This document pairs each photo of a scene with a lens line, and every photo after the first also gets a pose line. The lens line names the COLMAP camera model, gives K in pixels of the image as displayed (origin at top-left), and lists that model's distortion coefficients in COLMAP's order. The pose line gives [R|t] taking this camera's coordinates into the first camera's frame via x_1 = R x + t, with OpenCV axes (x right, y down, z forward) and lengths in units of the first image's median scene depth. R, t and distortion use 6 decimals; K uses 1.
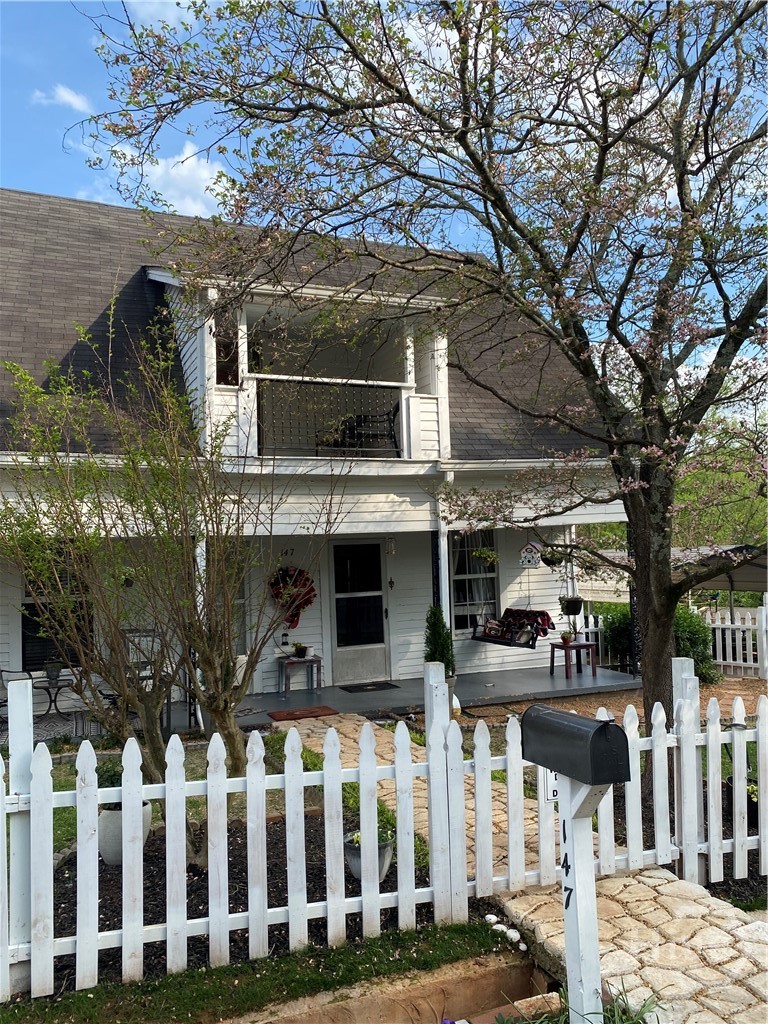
lens RADIAL K [[768.5, 0, 384.0], [0, 768.5, 512.0], [0, 0, 1]] dist [-0.003189, -0.001669]
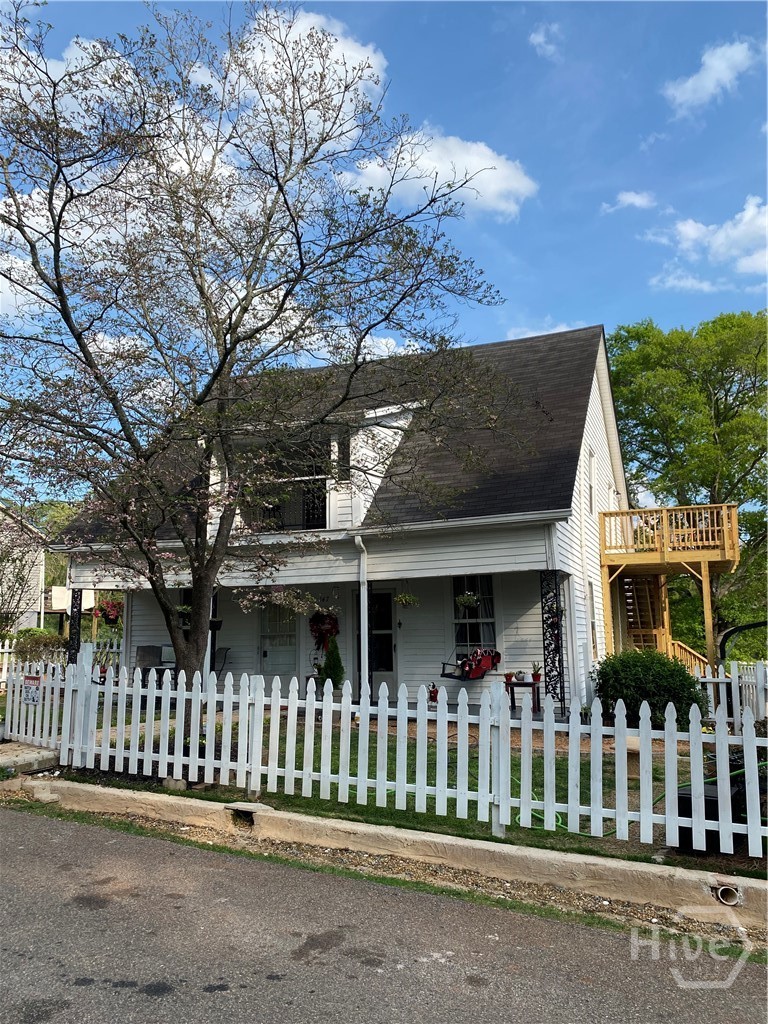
lens RADIAL K [[768.5, 0, 384.0], [0, 768.5, 512.0], [0, 0, 1]] dist [-0.003189, -0.001669]
pose [[0.715219, -0.085590, -0.693640, 0.939889], [0.022156, 0.994751, -0.099899, 0.036273], [0.698549, 0.056082, 0.713361, 0.067275]]
